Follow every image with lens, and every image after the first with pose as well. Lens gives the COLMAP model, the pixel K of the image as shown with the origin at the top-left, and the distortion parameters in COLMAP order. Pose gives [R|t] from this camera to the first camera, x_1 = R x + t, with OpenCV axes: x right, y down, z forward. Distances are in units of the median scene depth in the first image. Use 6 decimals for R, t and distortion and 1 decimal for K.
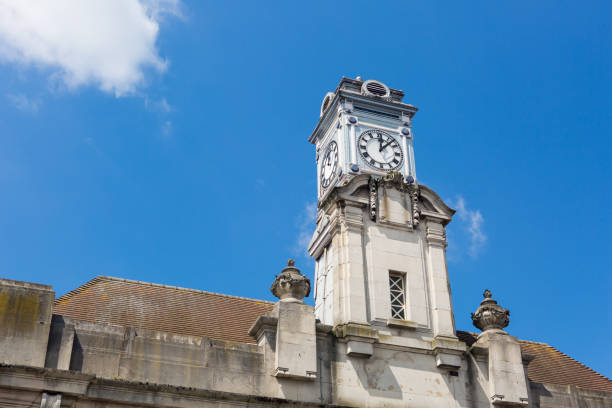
lens RADIAL K [[865.5, 0, 306.0], [0, 865.5, 204.0], [0, 0, 1]] dist [-0.014982, -0.074162]
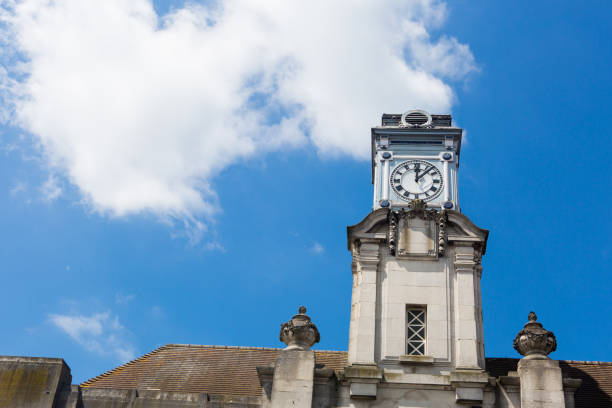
lens RADIAL K [[865.5, 0, 306.0], [0, 865.5, 204.0], [0, 0, 1]] dist [-0.014982, -0.074162]
pose [[0.909987, -0.173590, -0.376551, 0.367095], [0.144511, 0.983982, -0.104384, 0.050612], [0.388639, 0.040572, 0.920496, 0.080761]]
